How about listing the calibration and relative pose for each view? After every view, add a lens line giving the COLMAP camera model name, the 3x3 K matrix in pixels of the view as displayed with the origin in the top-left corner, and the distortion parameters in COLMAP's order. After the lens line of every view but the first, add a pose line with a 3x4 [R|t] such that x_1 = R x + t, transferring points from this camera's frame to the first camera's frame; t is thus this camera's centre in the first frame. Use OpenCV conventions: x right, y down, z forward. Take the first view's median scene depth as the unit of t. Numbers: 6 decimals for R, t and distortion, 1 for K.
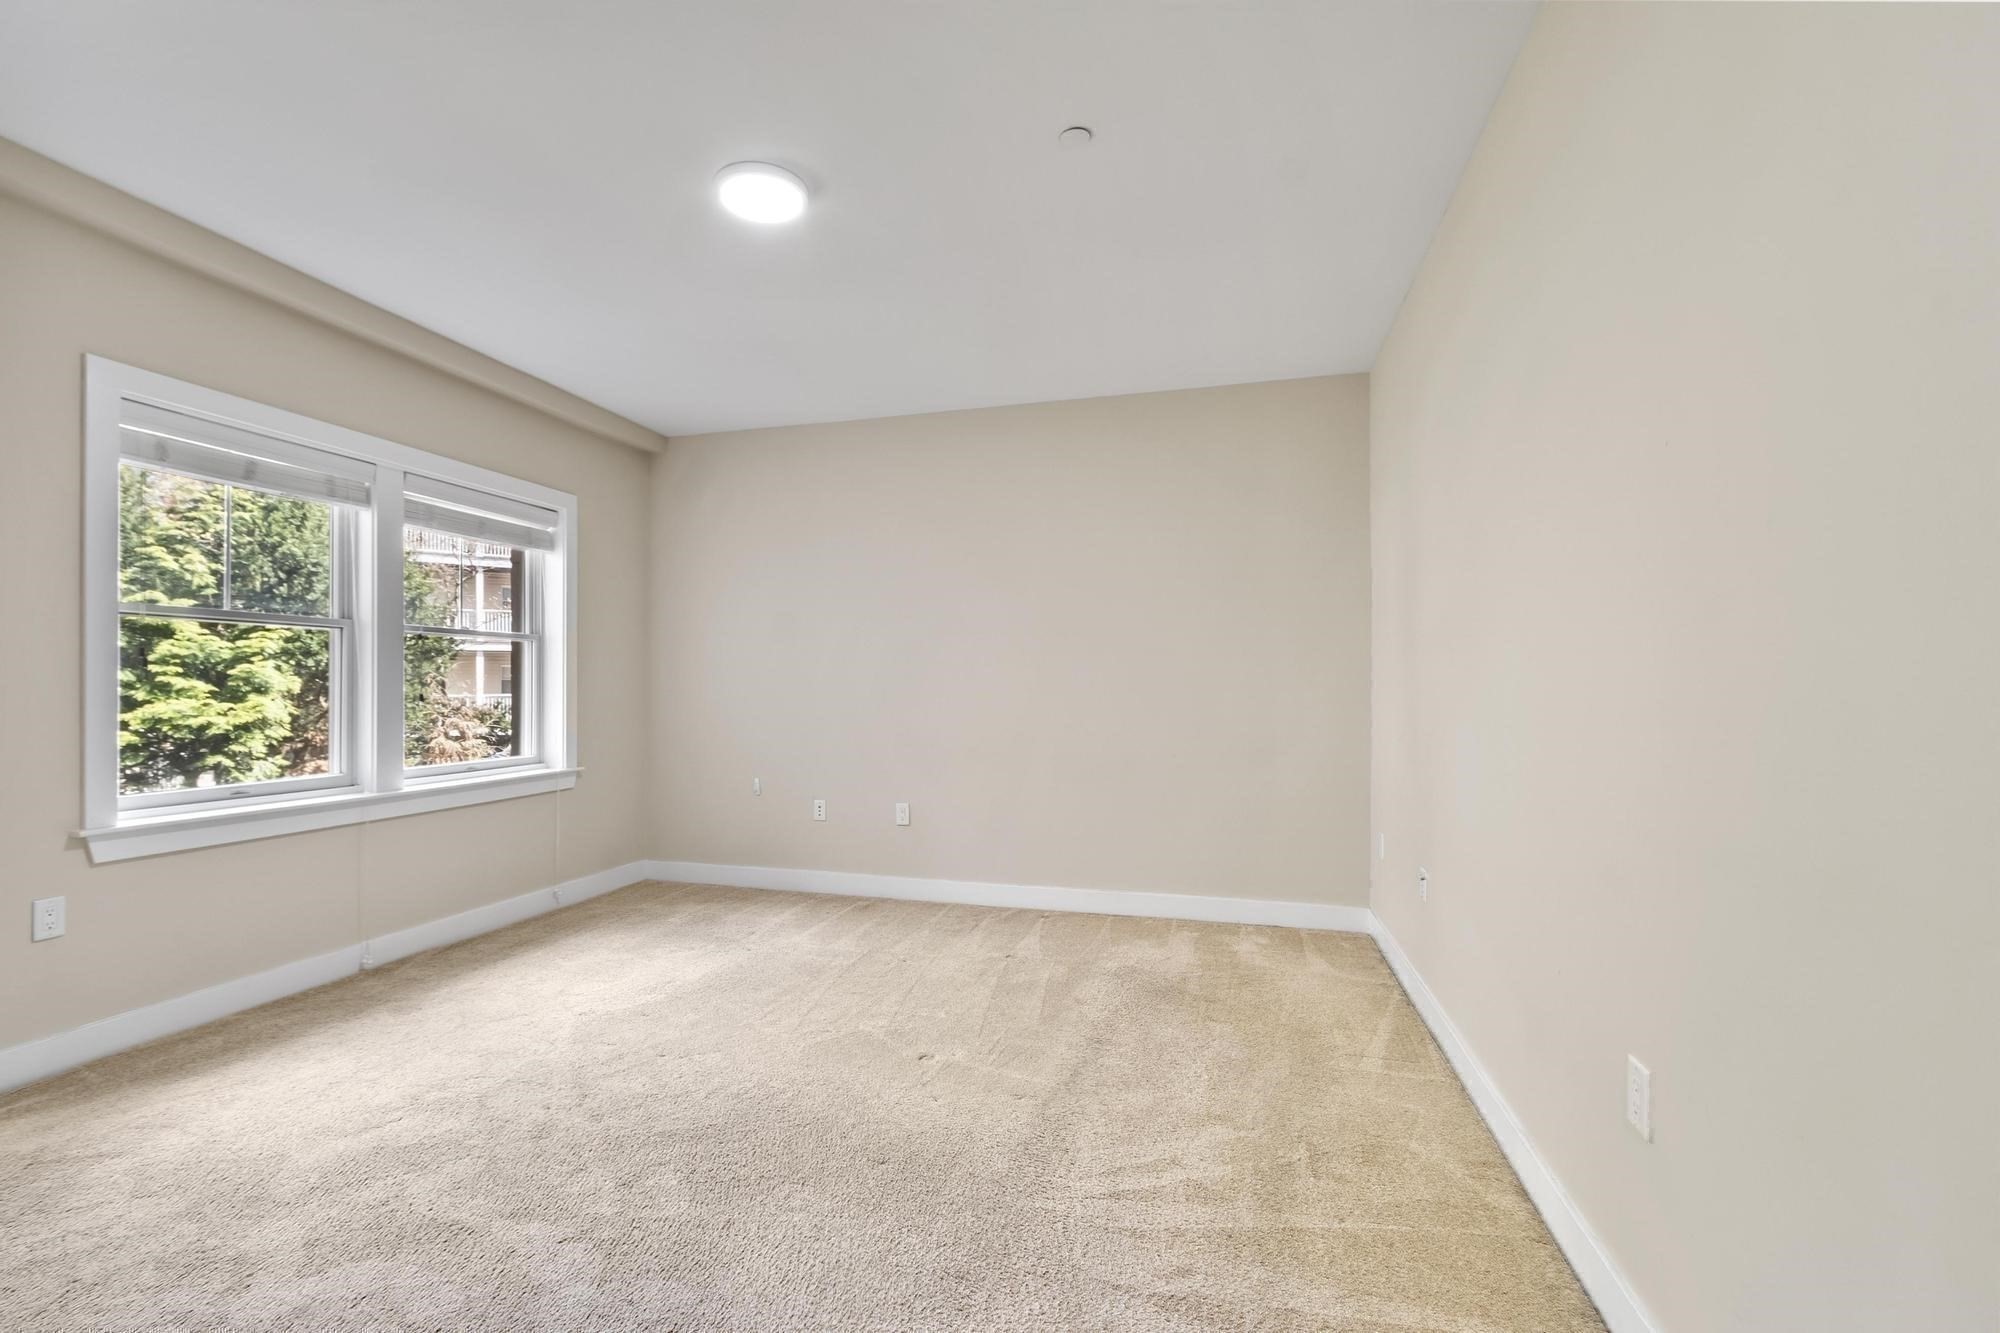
lens RADIAL K [[880.9, 0, 951.9], [0, 880.9, 681.7], [0, 0, 1]] dist [-0.003333, -0.000816]
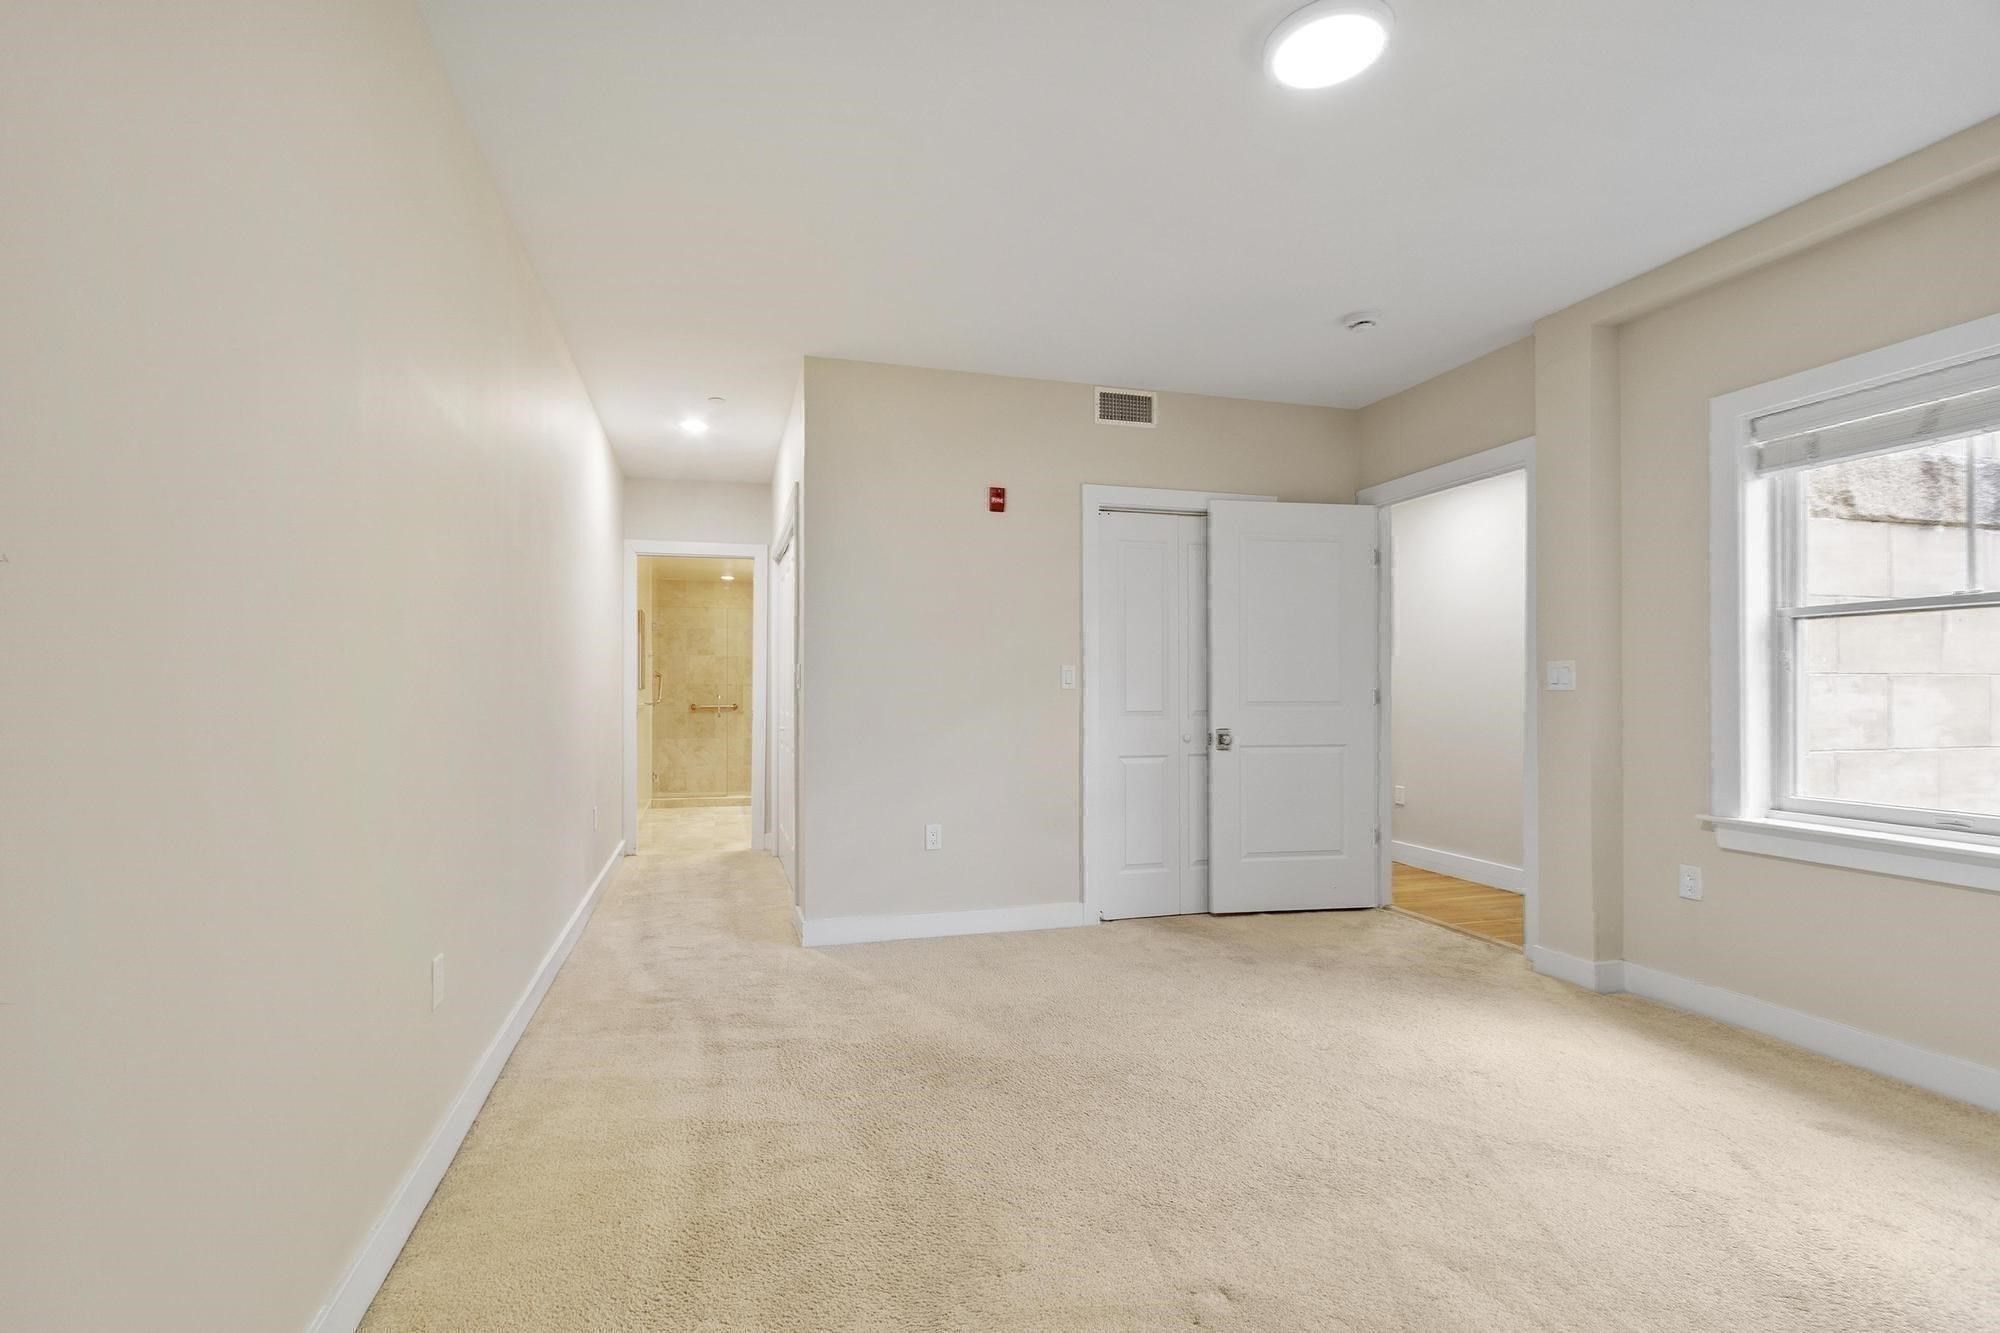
lens RADIAL K [[880.9, 0, 951.9], [0, 880.9, 681.7], [0, 0, 1]] dist [-0.003333, -0.000816]
pose [[-0.850459, -0.005730, -0.526010, 0.453789], [0.001962, 0.999899, -0.014065, 0.009011], [0.526038, -0.012994, -0.850362, 1.440059]]
